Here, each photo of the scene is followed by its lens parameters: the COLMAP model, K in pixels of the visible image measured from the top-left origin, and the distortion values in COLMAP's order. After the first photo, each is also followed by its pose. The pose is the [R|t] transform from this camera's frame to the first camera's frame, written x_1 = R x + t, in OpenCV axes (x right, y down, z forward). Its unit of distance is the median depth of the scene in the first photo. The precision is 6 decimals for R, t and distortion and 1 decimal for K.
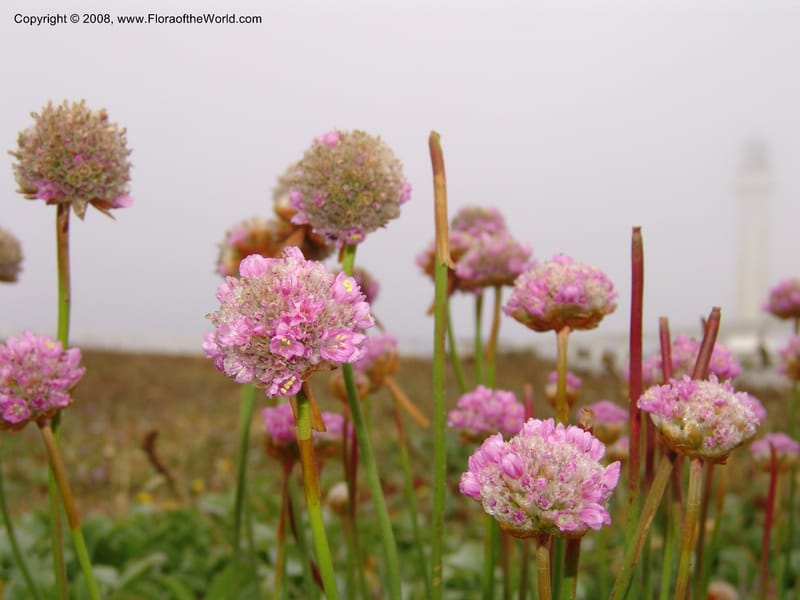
lens RADIAL K [[1241.3, 0, 400.0], [0, 1241.3, 300.0], [0, 0, 1]] dist [-0.190937, -0.005800]
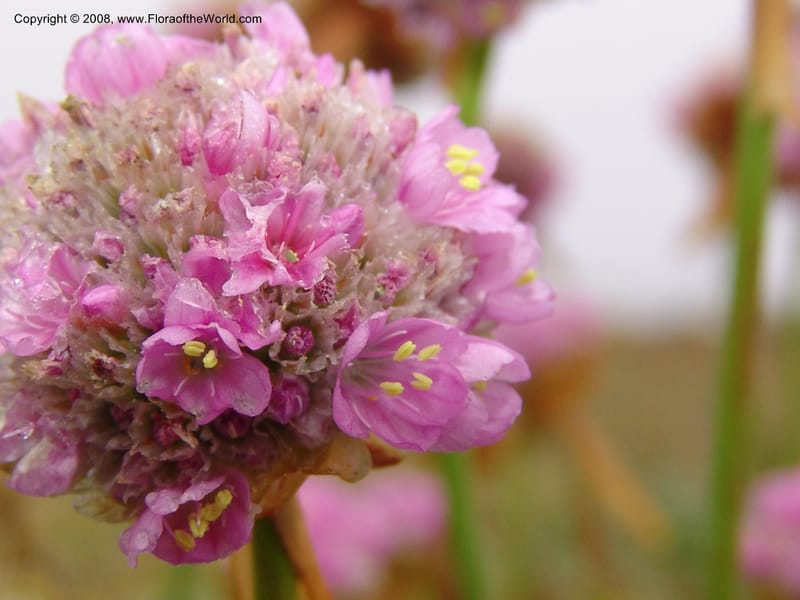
lens RADIAL K [[2473.6, 0, 400.0], [0, 2473.6, 300.0], [0, 0, 1]] dist [-0.286315, -0.287353]
pose [[0.994656, 0.070868, -0.075084, -0.013716], [-0.069053, 0.997261, 0.026506, 0.005940], [0.076757, -0.021179, 0.996825, 0.490108]]
